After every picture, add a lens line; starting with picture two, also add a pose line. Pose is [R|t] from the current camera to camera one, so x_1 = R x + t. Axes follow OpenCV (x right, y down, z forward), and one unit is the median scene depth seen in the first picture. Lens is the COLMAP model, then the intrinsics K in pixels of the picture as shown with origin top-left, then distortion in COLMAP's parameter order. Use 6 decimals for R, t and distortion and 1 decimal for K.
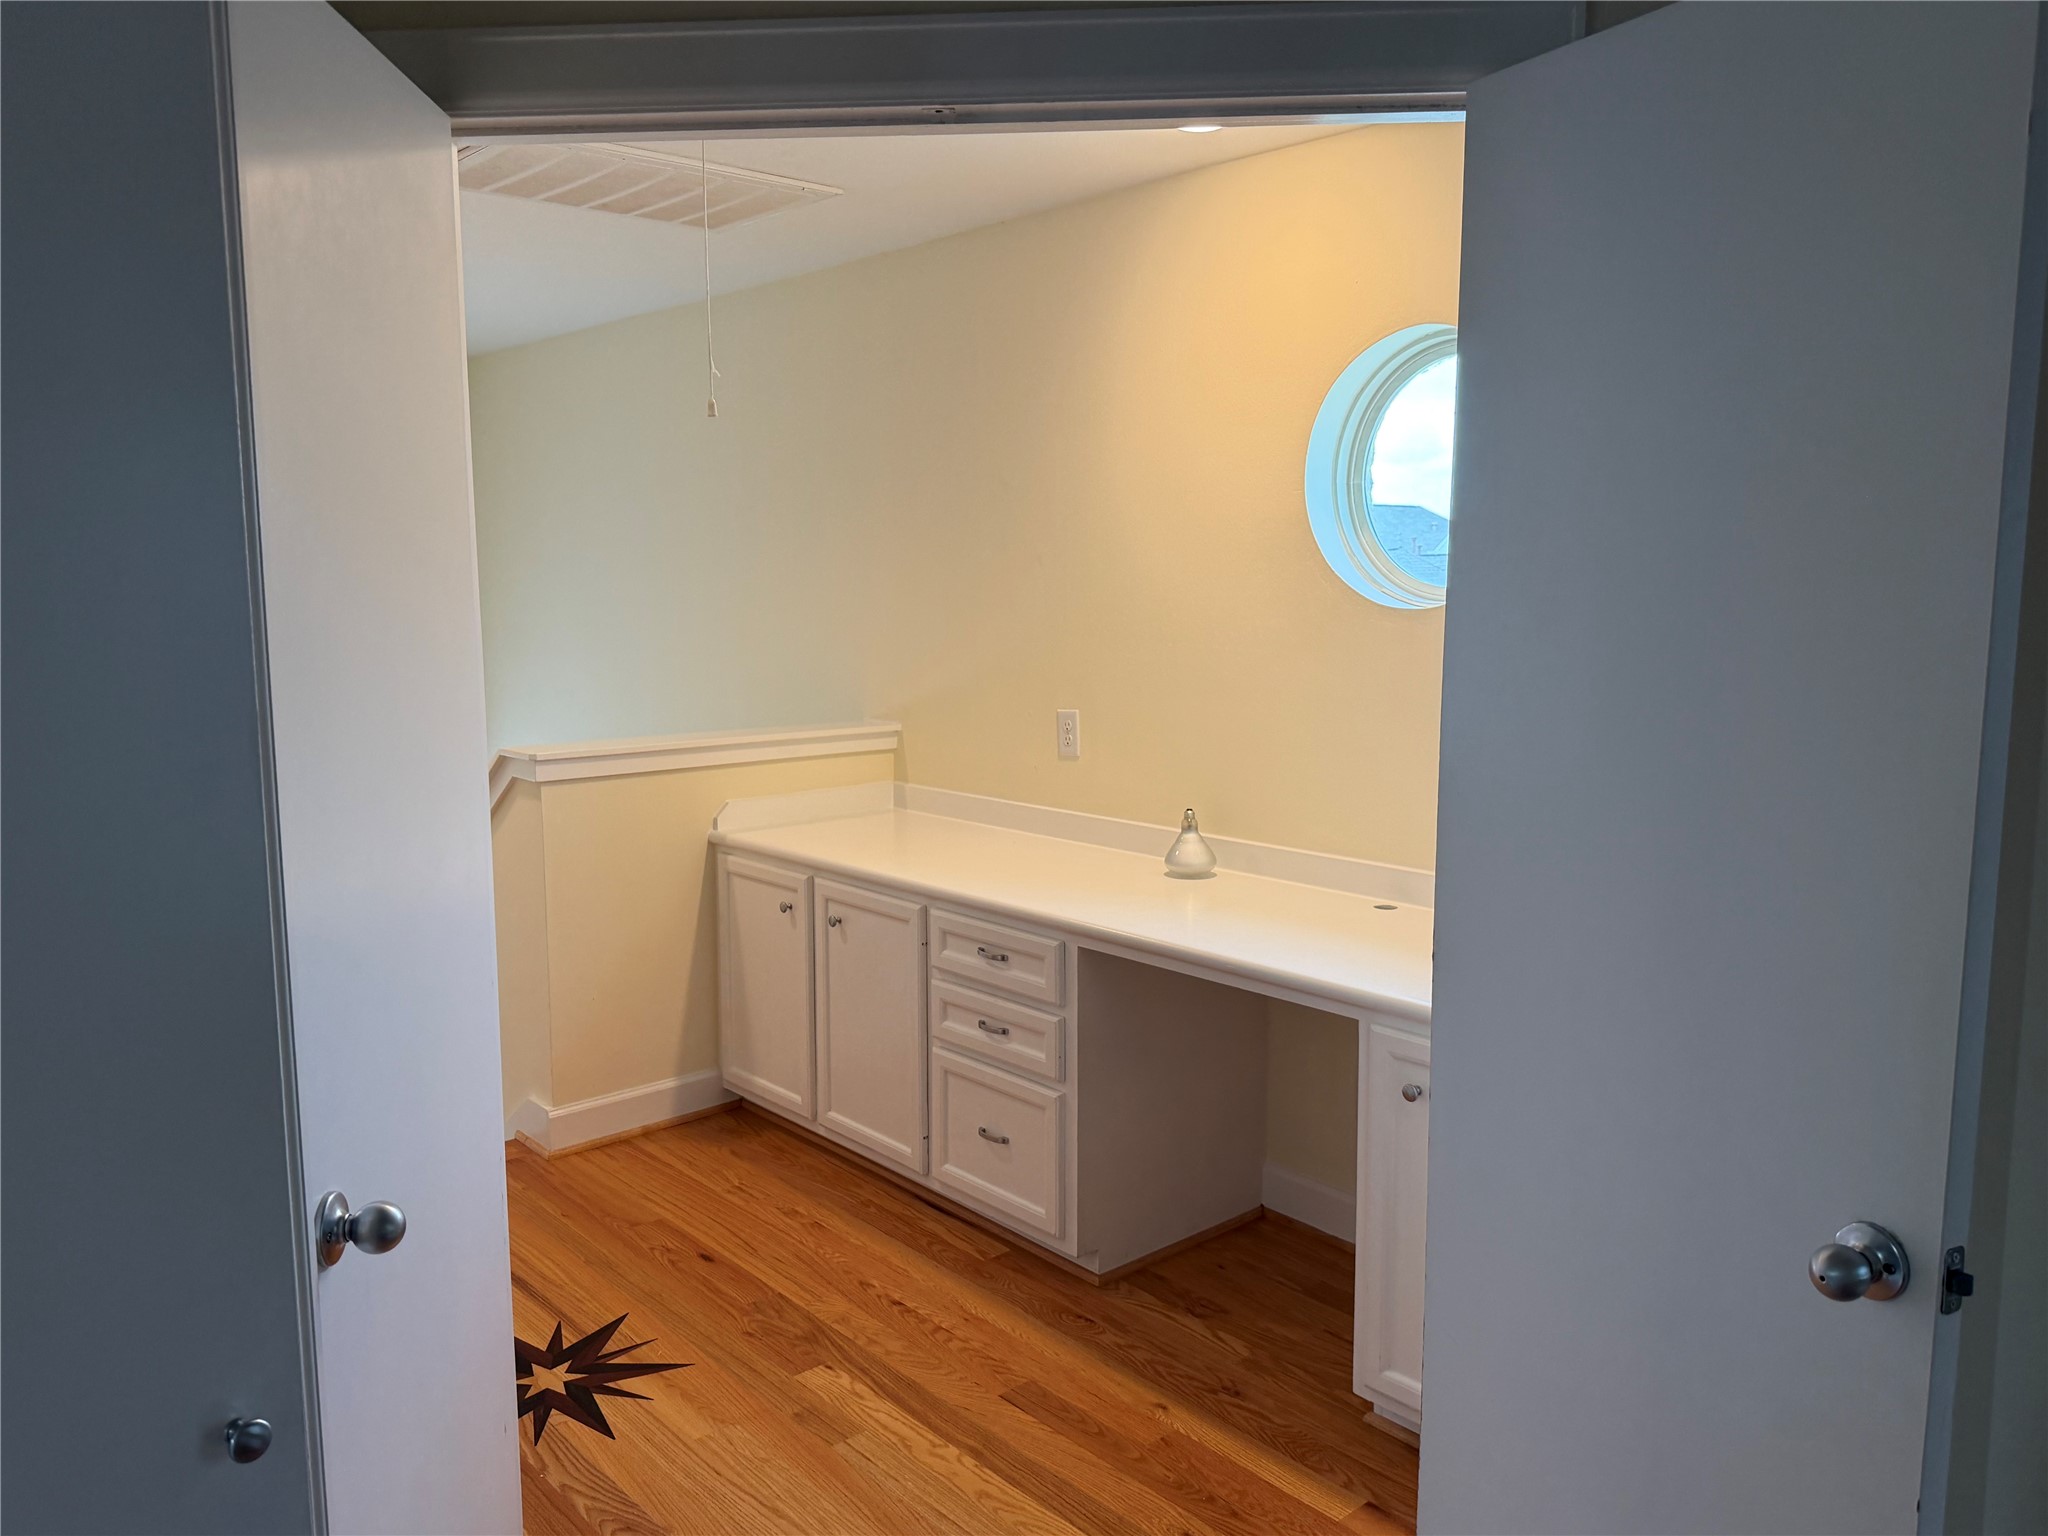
lens RADIAL K [[1520.1, 0, 1024.0], [0, 1520.1, 768.0], [0, 0, 1]] dist [0.164361, -0.334576]
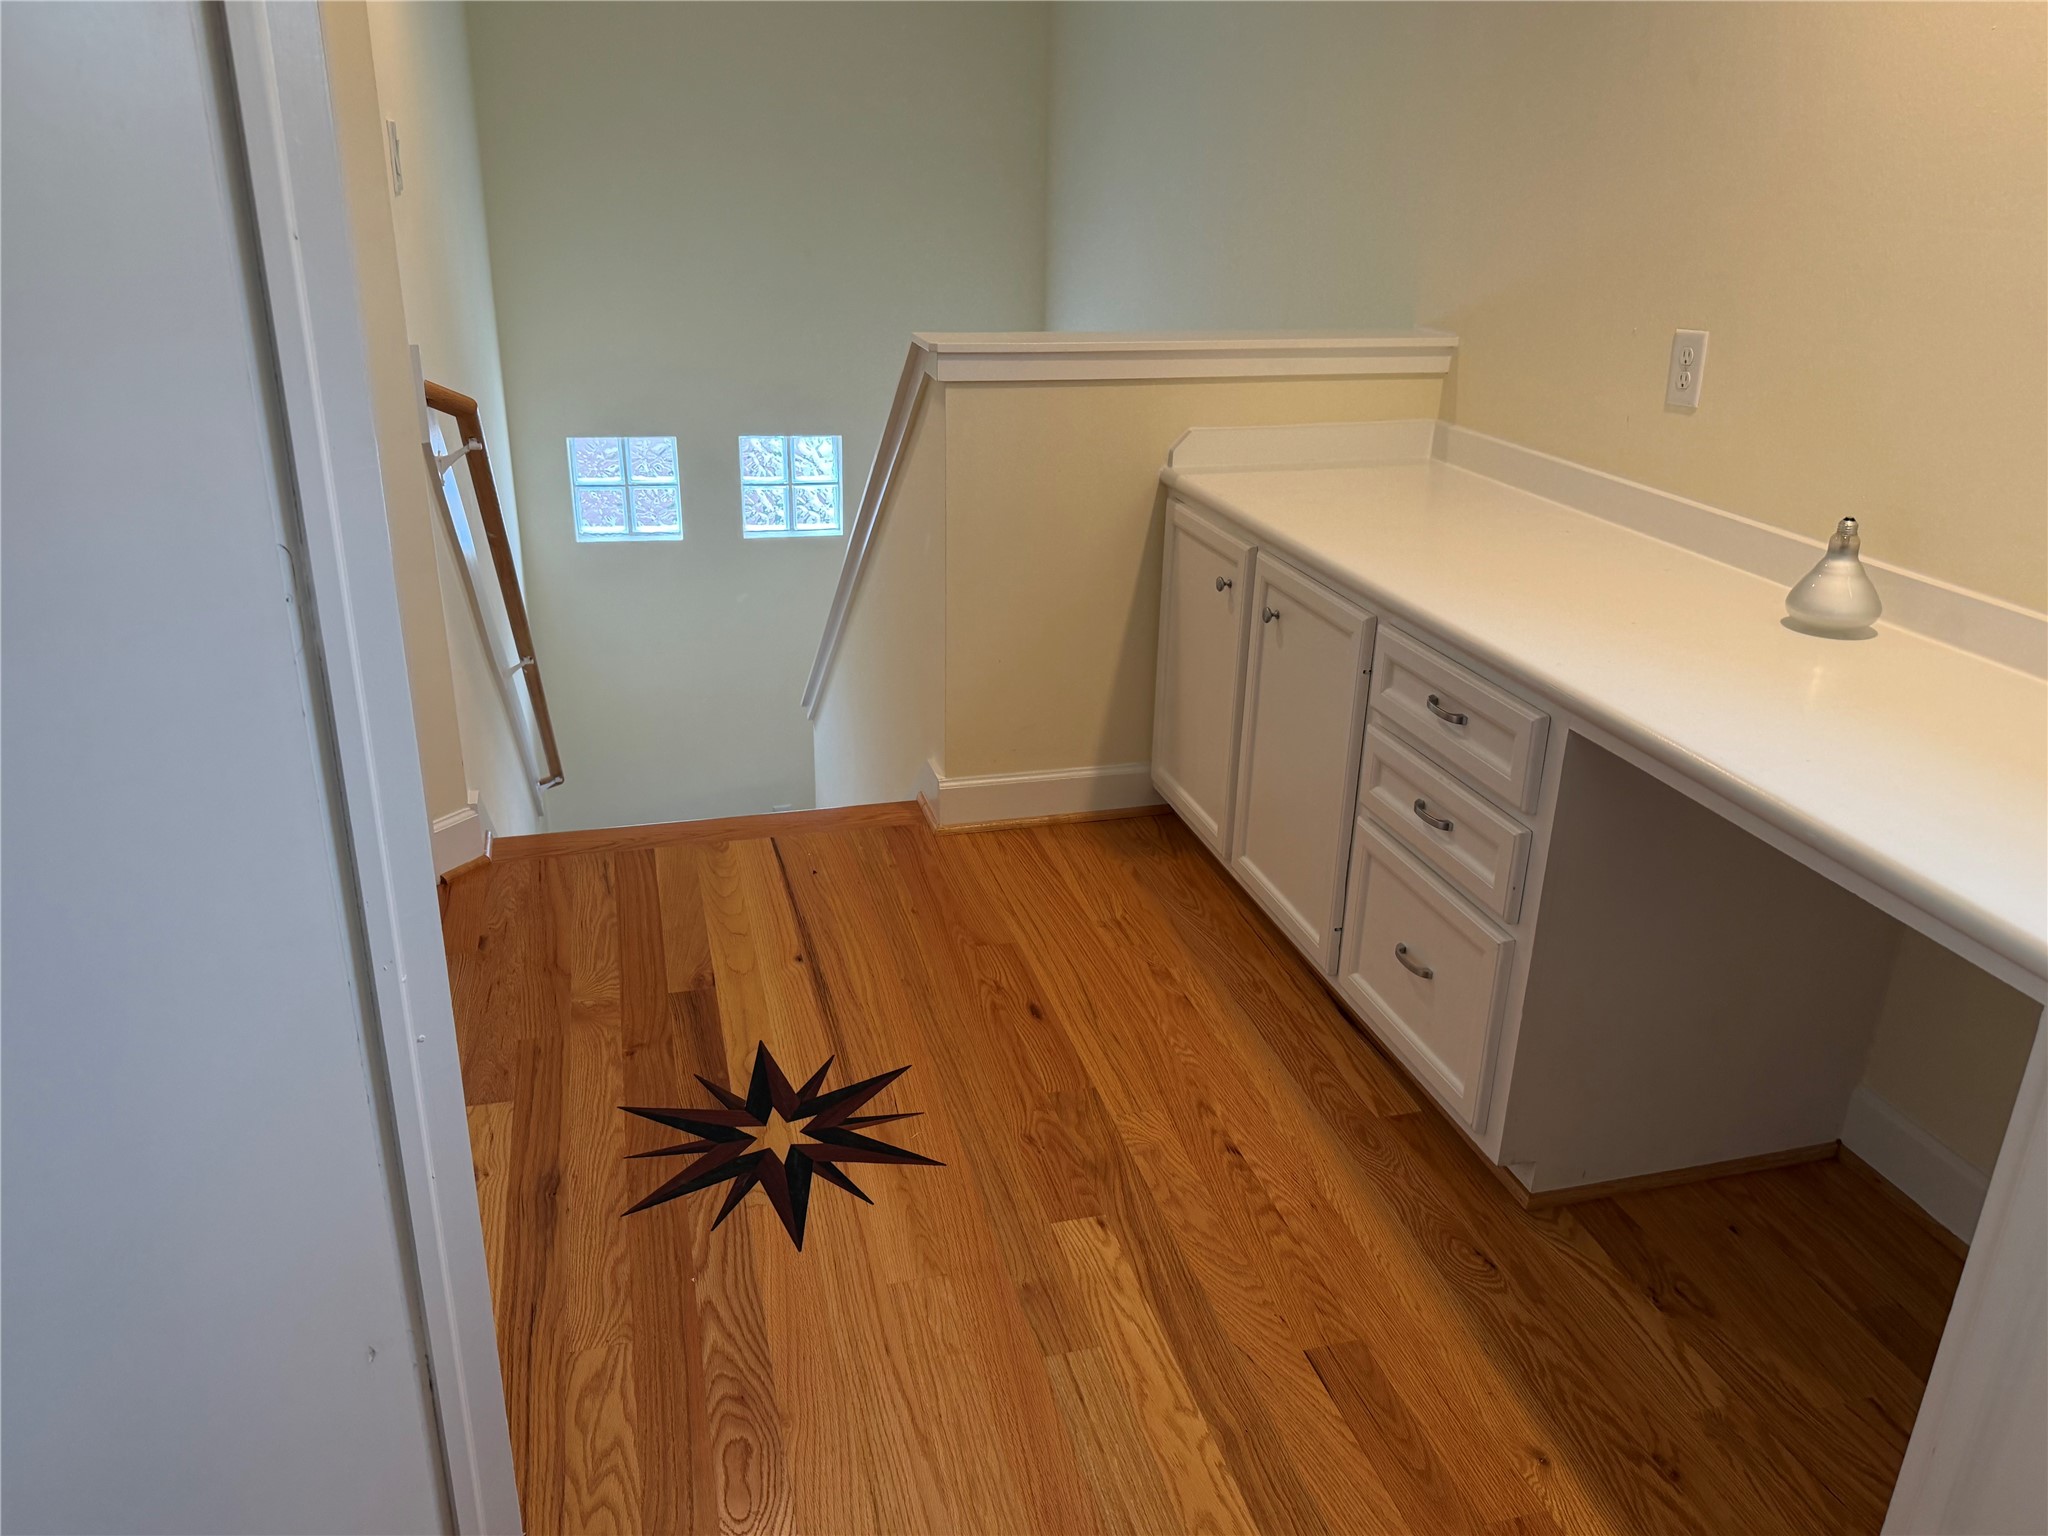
lens RADIAL K [[1520.1, 0, 1024.0], [0, 1520.1, 768.0], [0, 0, 1]] dist [0.164361, -0.334576]
pose [[0.897896, 0.184886, -0.399500, 0.084505], [-0.080688, 0.961273, 0.263522, -0.013299], [0.432750, -0.204380, 0.878041, 0.336190]]
